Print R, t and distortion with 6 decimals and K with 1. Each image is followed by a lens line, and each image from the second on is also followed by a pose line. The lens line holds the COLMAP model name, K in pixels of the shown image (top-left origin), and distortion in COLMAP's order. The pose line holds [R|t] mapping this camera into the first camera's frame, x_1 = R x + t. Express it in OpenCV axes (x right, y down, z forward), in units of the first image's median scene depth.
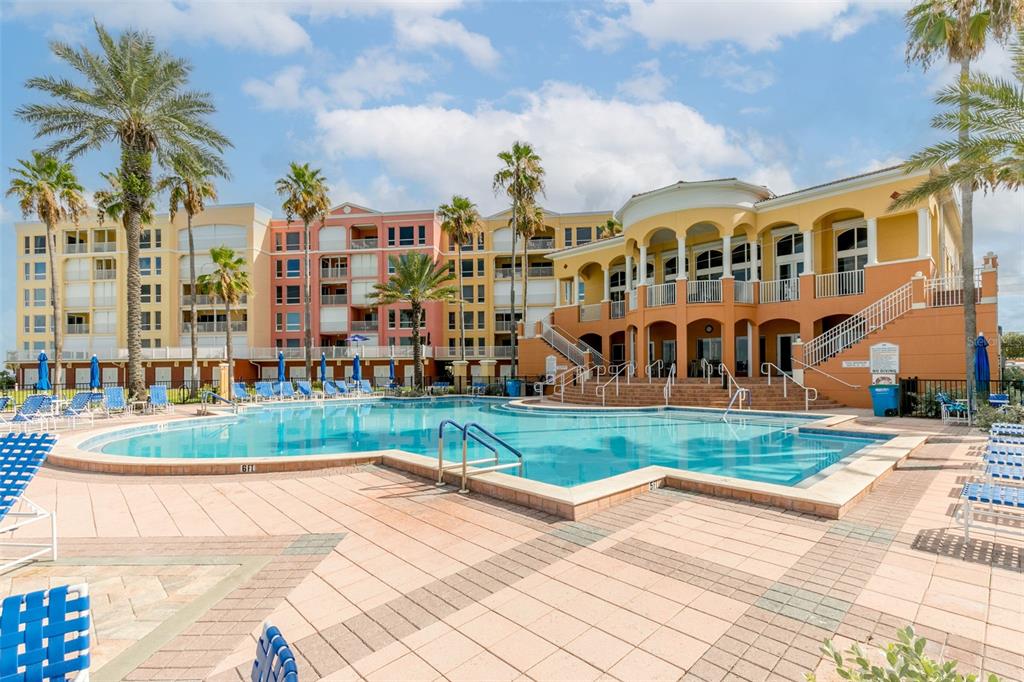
lens RADIAL K [[469.9, 0, 511.5], [0, 469.9, 374.8], [0, 0, 1]] dist [0.002199, 0.000350]
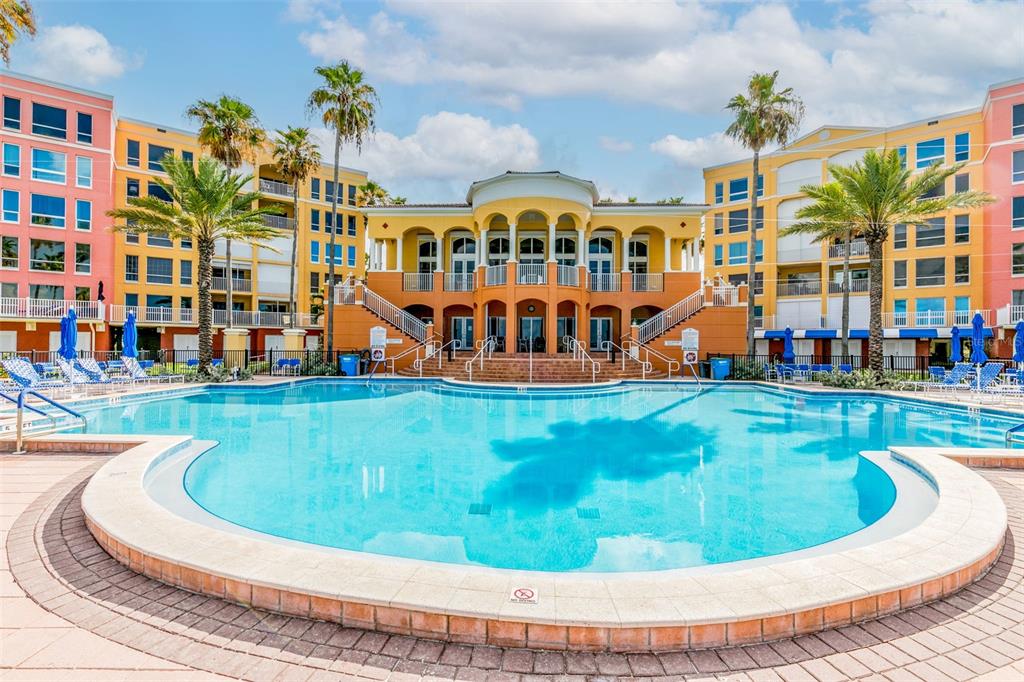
lens RADIAL K [[462.0, 0, 512.0], [0, 462.0, 341.0], [0, 0, 1]] dist [0.002551, 0.000142]
pose [[0.714421, 0.018669, 0.699467, -0.307879], [-0.006385, 0.999776, -0.020163, 0.000485], [-0.699687, 0.009938, 0.714381, 0.215531]]
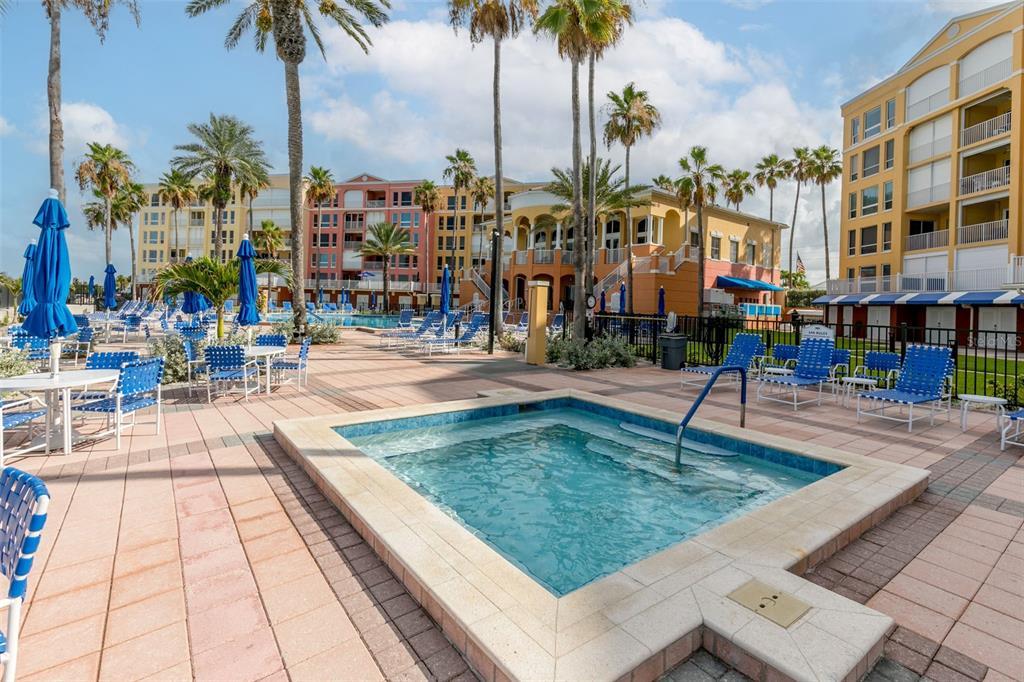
lens RADIAL K [[482.8, 0, 512.3], [0, 482.8, 309.6], [0, 0, 1]] dist [0.000918, 0.000036]
pose [[0.992740, 0.042897, -0.112367, 0.354077], [-0.043168, 0.999068, 0.000022, 0.006933], [0.112264, 0.004829, 0.993667, -0.473440]]
